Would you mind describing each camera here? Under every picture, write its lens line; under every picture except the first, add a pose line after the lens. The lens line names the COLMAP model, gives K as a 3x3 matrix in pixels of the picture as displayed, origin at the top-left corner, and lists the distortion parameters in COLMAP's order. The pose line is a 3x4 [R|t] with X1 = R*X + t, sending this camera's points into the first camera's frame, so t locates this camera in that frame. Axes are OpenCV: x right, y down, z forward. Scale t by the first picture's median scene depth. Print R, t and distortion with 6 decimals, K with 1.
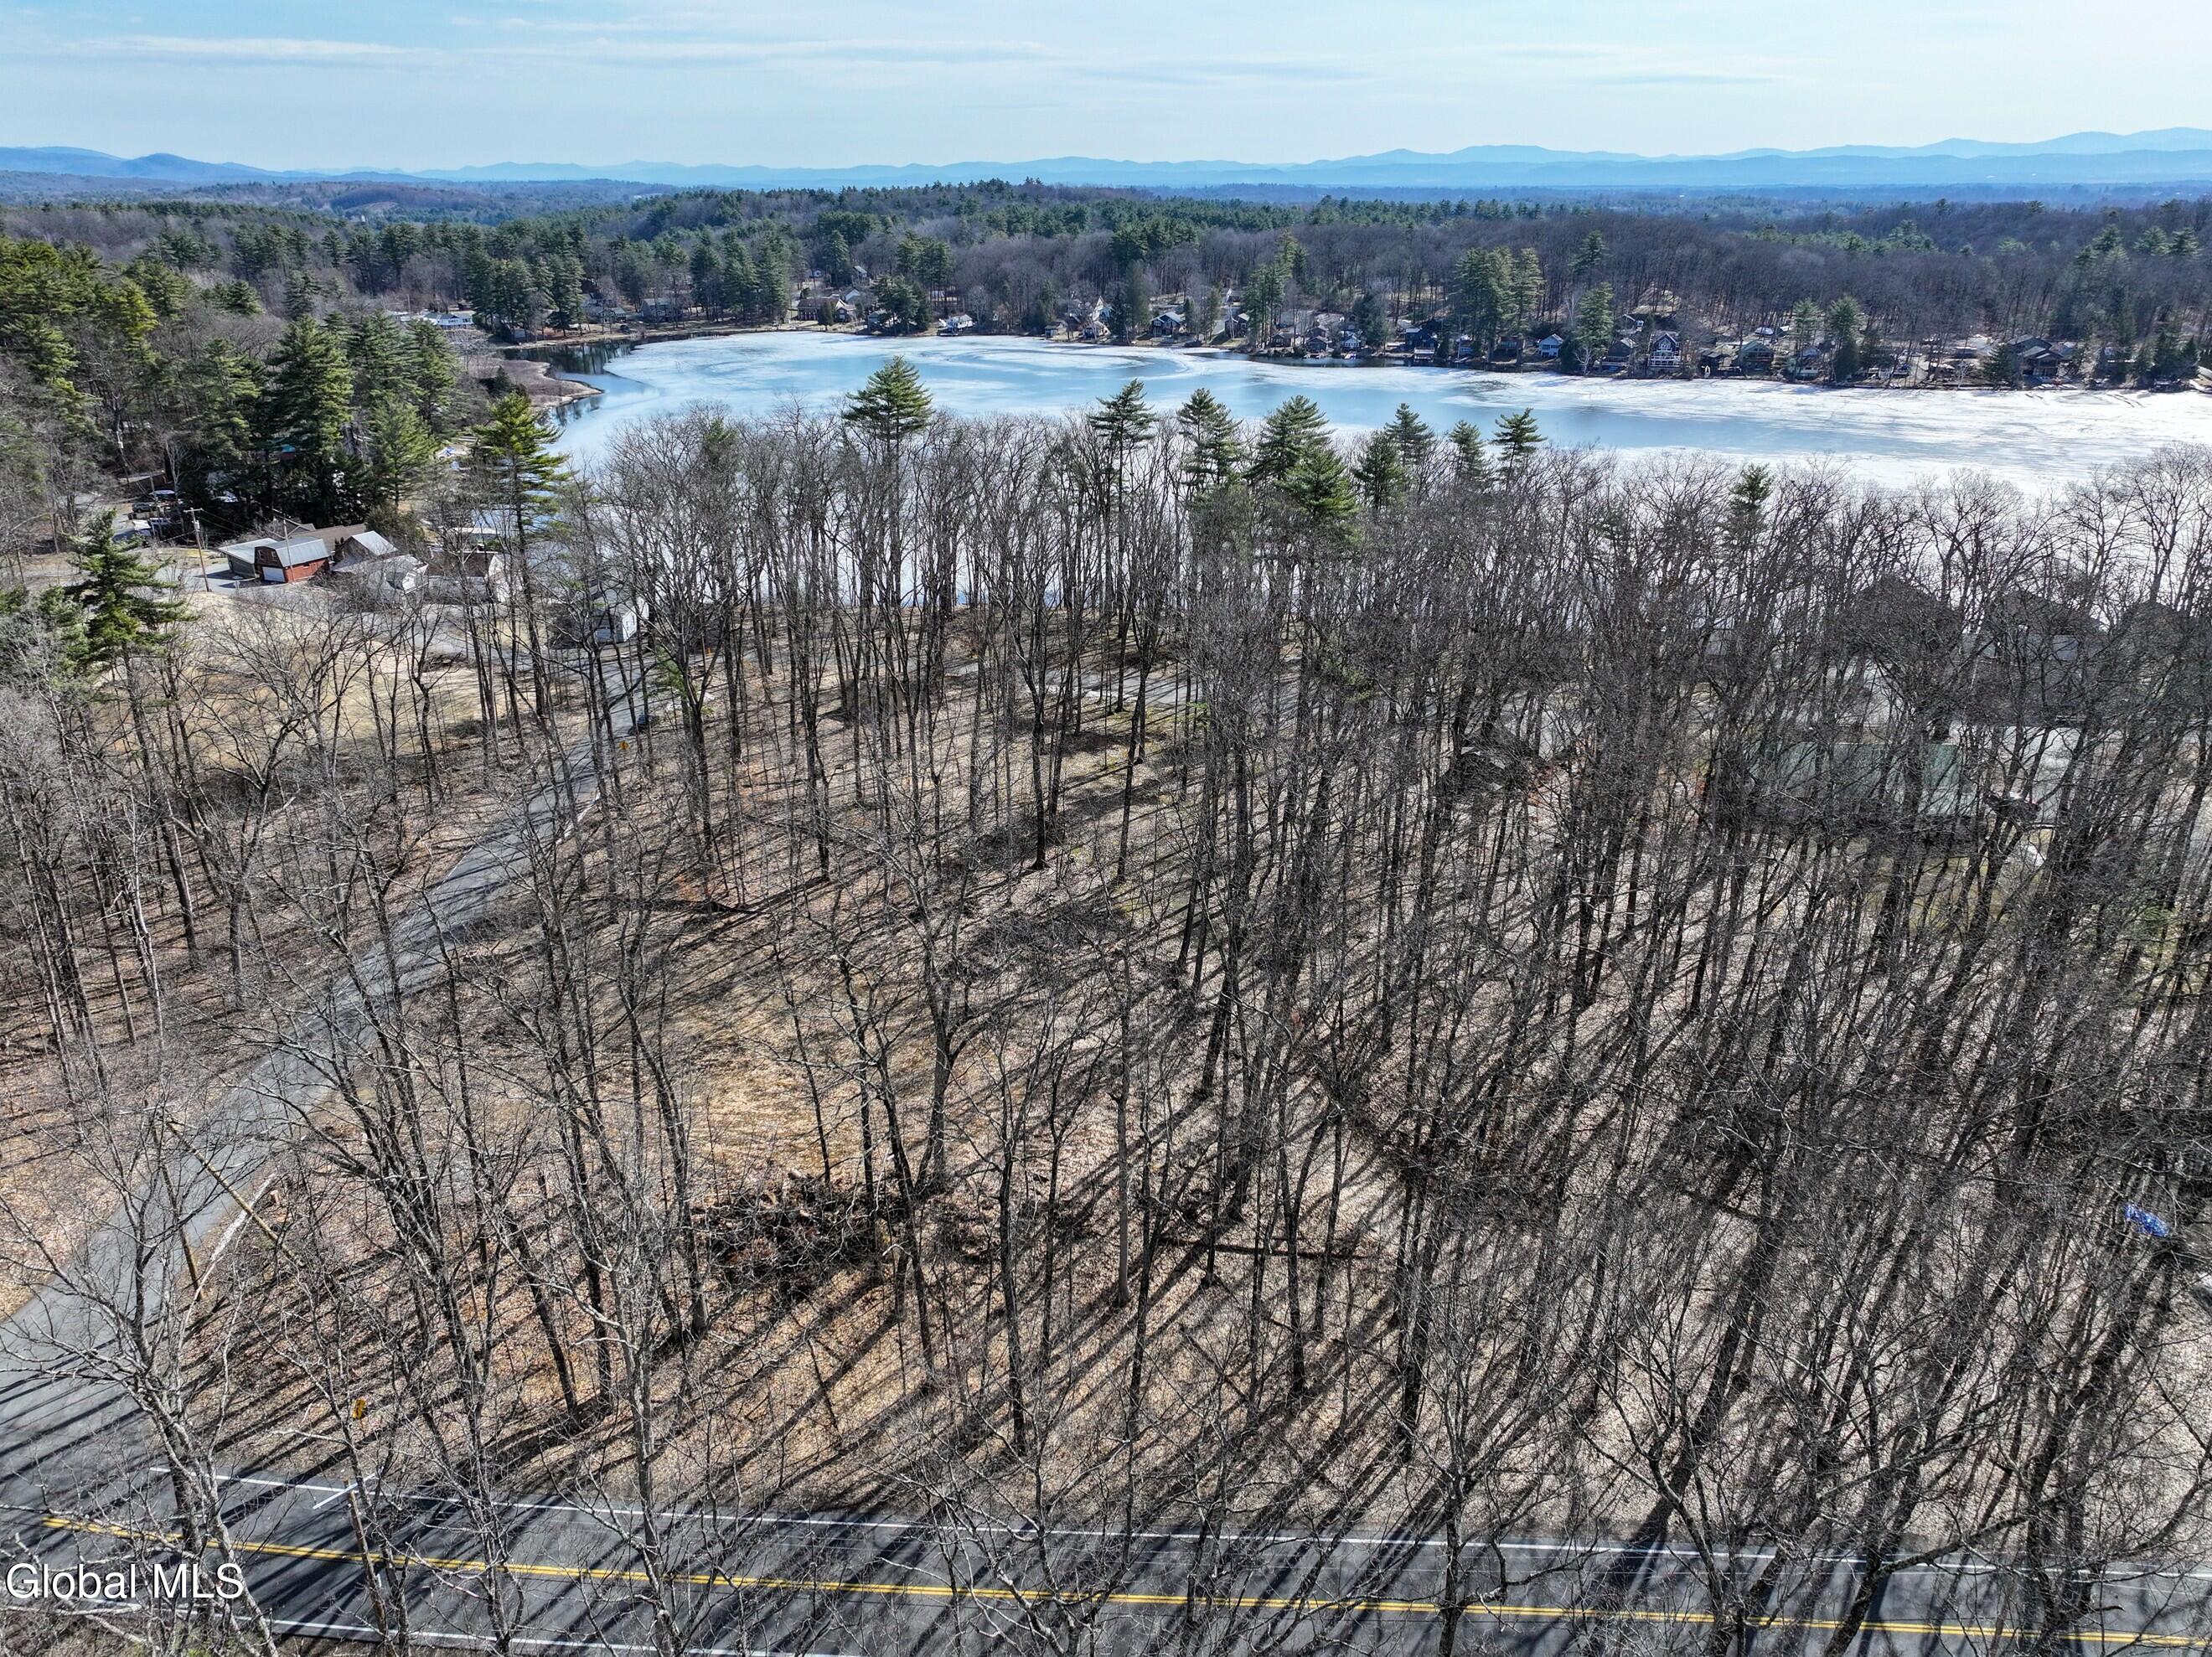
lens RADIAL K [[1554.7, 0, 1110.9], [0, 1554.7, 823.5], [0, 0, 1]] dist [-0.007504, 0.023550]
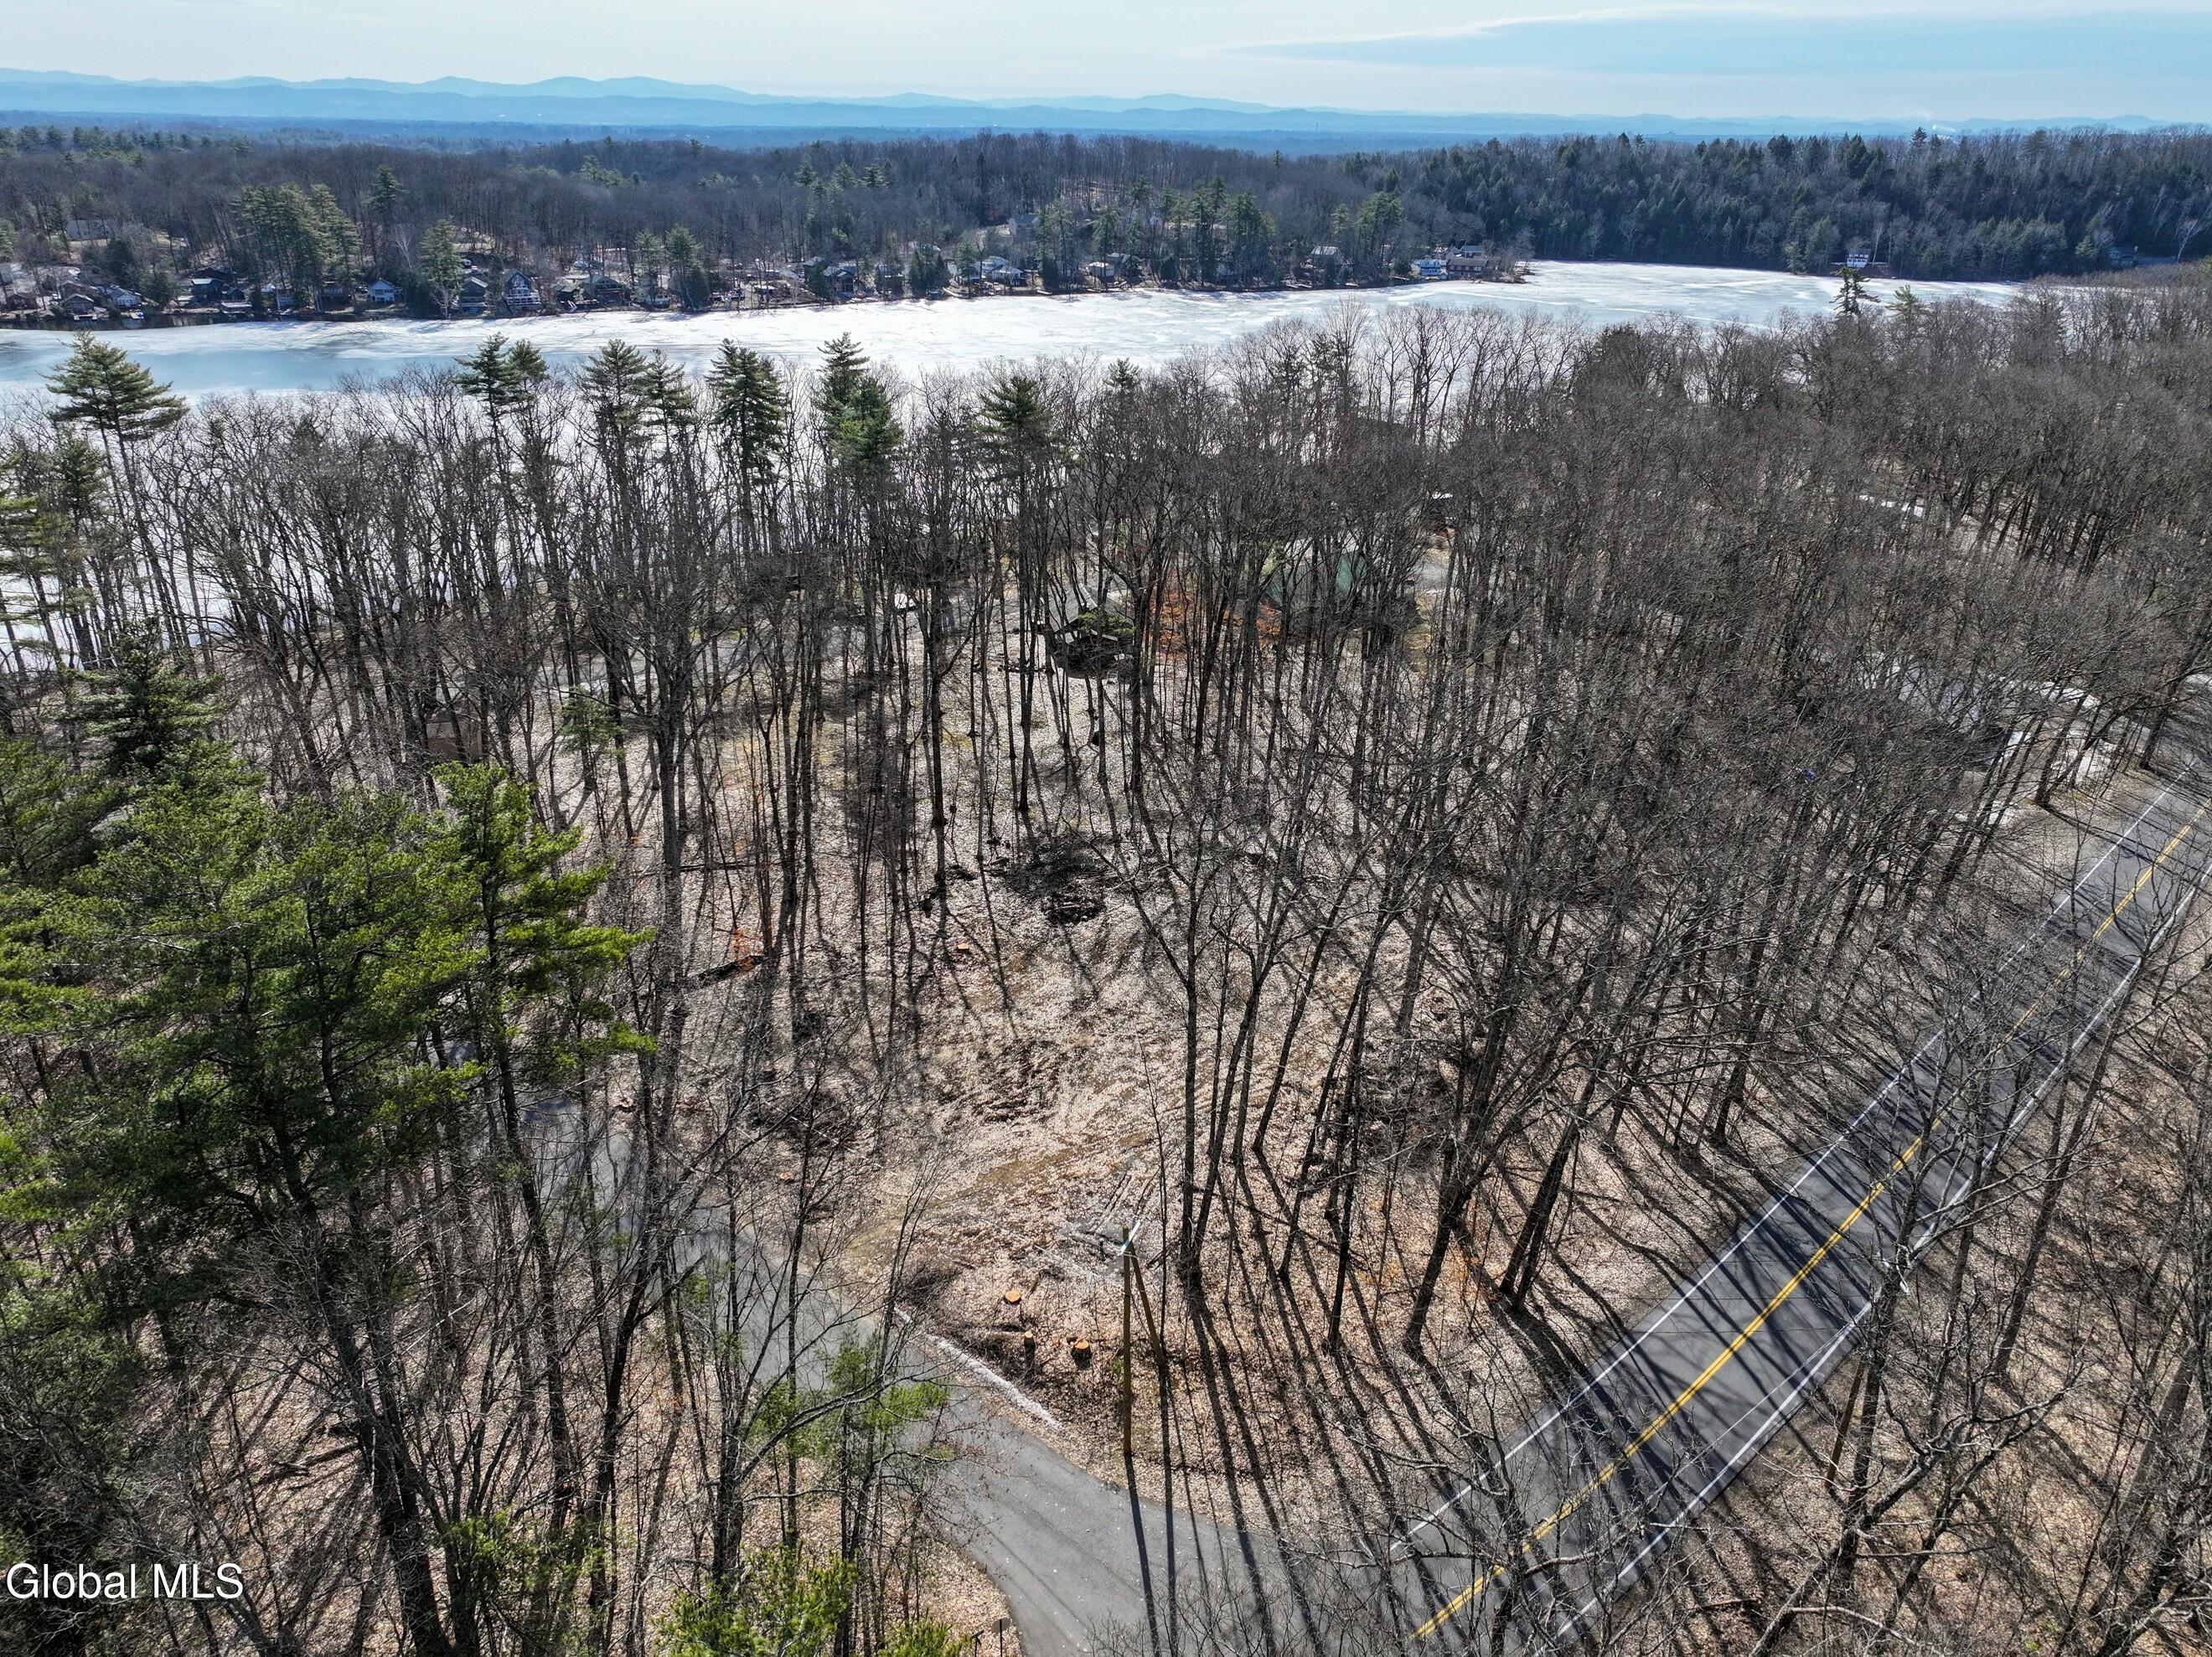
lens RADIAL K [[1554.7, 0, 1110.9], [0, 1554.7, 823.5], [0, 0, 1]] dist [-0.007504, 0.023550]
pose [[0.675209, -0.289826, 0.678301, -0.126425], [0.265743, 0.953403, 0.142841, -0.016267], [-0.688093, 0.083807, 0.720766, 0.044908]]
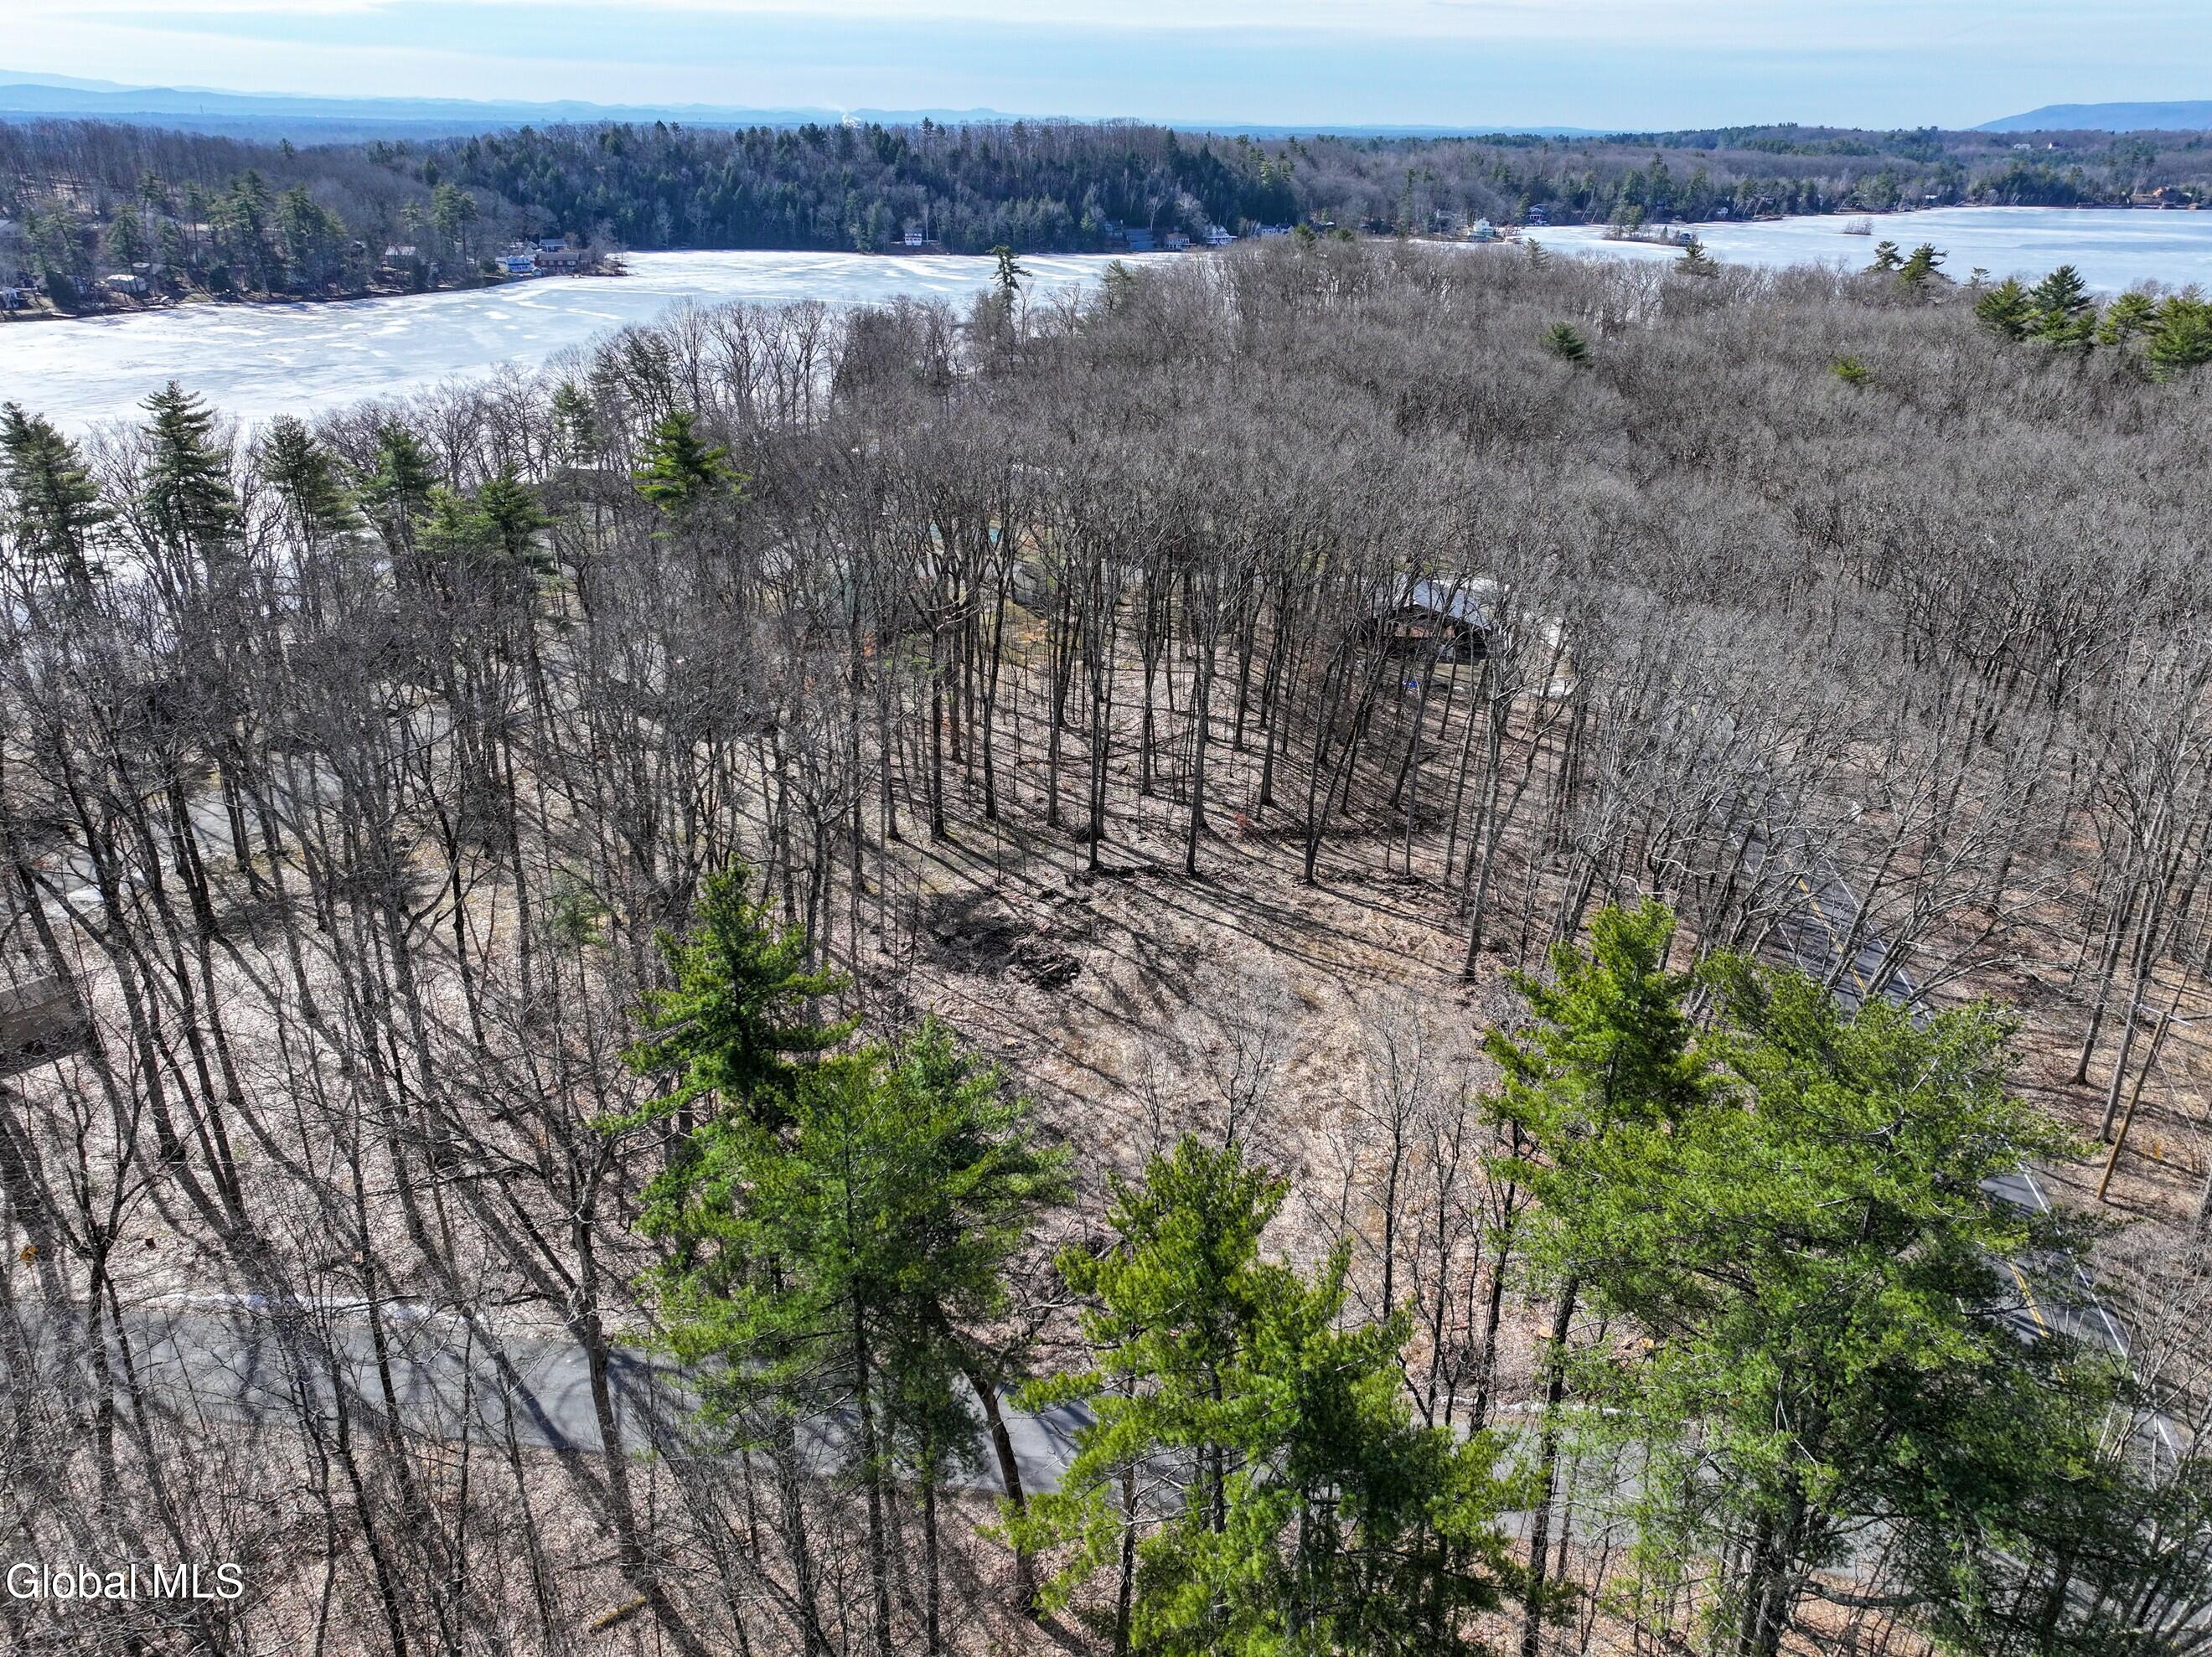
lens RADIAL K [[1554.7, 0, 1110.9], [0, 1554.7, 823.5], [0, 0, 1]] dist [-0.007504, 0.023550]
pose [[0.128747, -0.398852, 0.907932, -0.151688], [0.364369, 0.870537, 0.330757, -0.046302], [-0.922312, 0.288238, 0.257409, 0.120335]]
